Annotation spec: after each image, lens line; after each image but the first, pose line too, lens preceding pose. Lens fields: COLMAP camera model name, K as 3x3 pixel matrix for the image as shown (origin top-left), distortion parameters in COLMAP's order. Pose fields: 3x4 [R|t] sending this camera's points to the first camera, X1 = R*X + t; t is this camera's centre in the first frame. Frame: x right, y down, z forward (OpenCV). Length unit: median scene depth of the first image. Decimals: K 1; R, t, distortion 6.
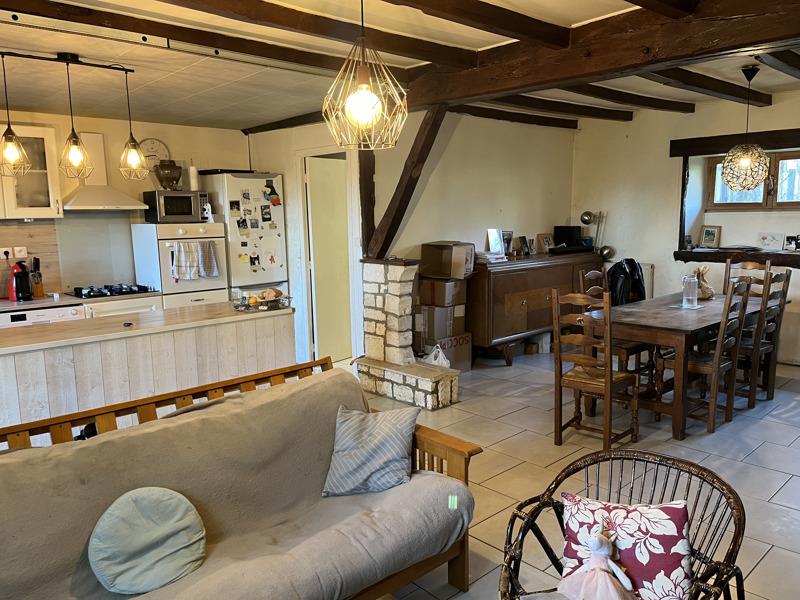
lens RADIAL K [[608.4, 0, 404.8], [0, 608.4, 301.2], [0, 0, 1]] dist [0.013311, -0.006856]
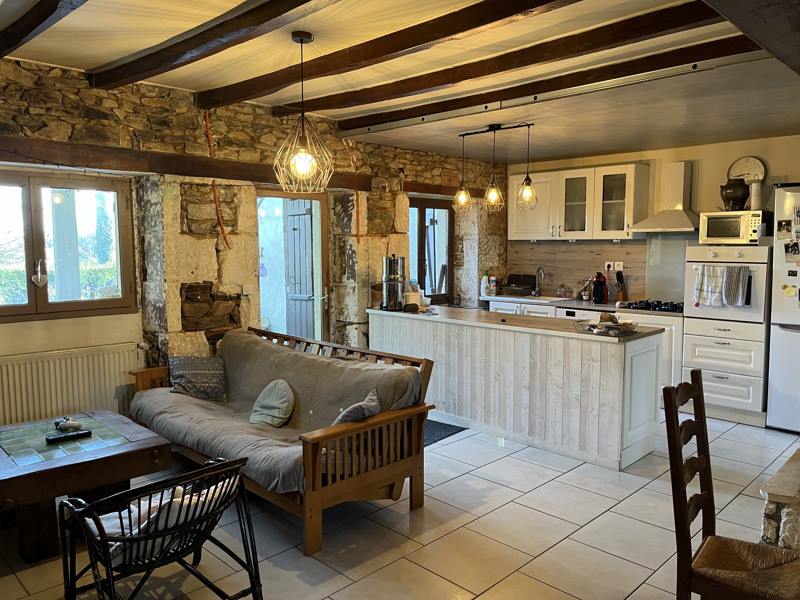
lens RADIAL K [[608.4, 0, 404.7], [0, 608.4, 299.5], [0, 0, 1]] dist [0.013311, -0.006856]
pose [[0.036240, 0.110376, -0.993229, 0.661250], [-0.141698, 0.984408, 0.104226, -0.089370], [0.989246, 0.136962, 0.051315, 0.568796]]
